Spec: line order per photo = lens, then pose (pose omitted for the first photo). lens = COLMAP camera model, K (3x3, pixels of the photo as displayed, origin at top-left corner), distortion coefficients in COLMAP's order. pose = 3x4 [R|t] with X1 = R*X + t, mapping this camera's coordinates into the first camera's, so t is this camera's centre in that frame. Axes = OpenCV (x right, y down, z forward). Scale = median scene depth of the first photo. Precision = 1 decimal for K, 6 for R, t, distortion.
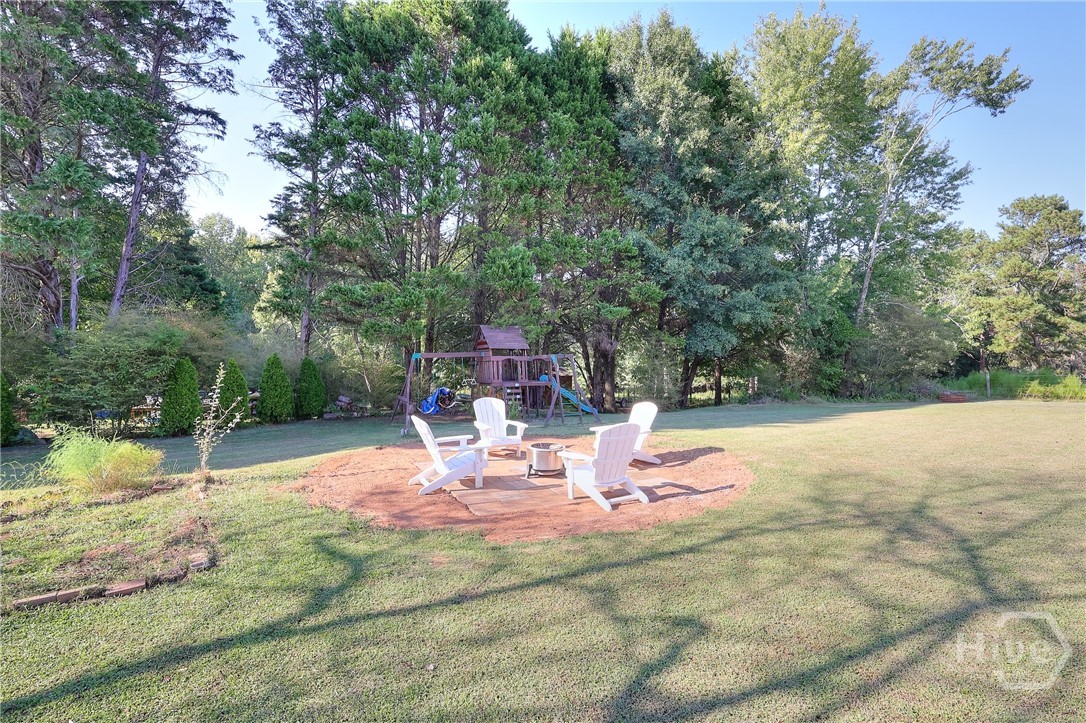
lens RADIAL K [[493.1, 0, 544.2], [0, 493.1, 346.2], [0, 0, 1]] dist [-0.010009, 0.000307]
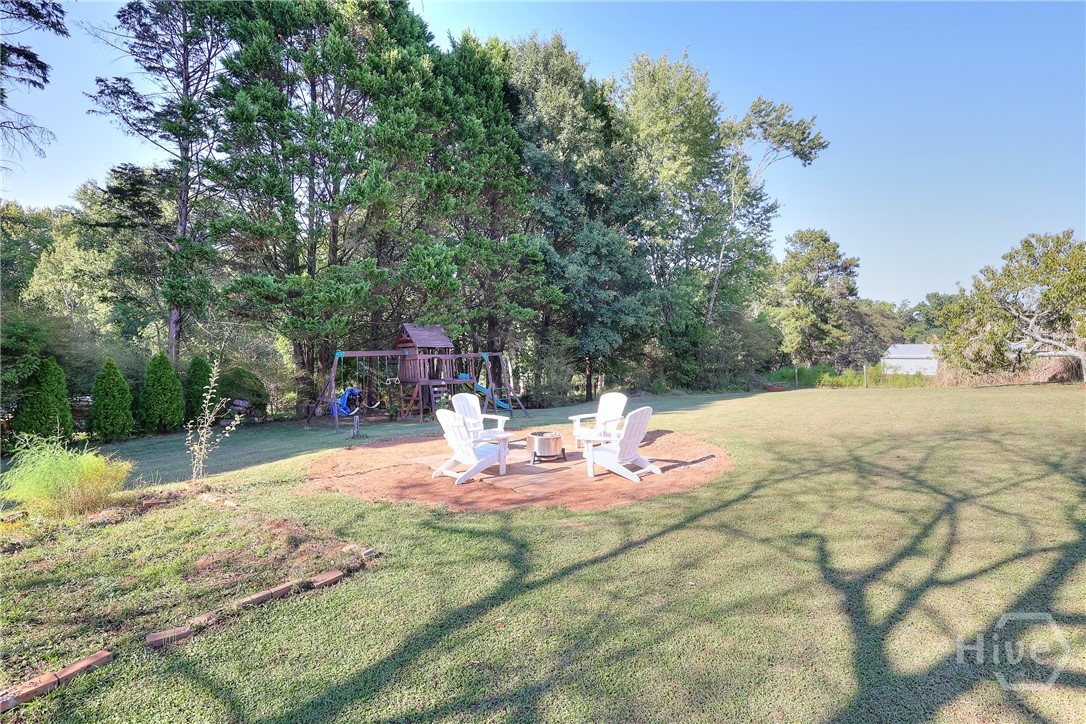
lens RADIAL K [[493.1, 0, 544.2], [0, 493.1, 346.7], [0, 0, 1]] dist [-0.010009, 0.000307]
pose [[0.951999, 0.002219, 0.306093, -0.124954], [-0.001842, 0.999997, -0.001521, 0.003801], [-0.306095, 0.000884, 0.952000, -0.015623]]
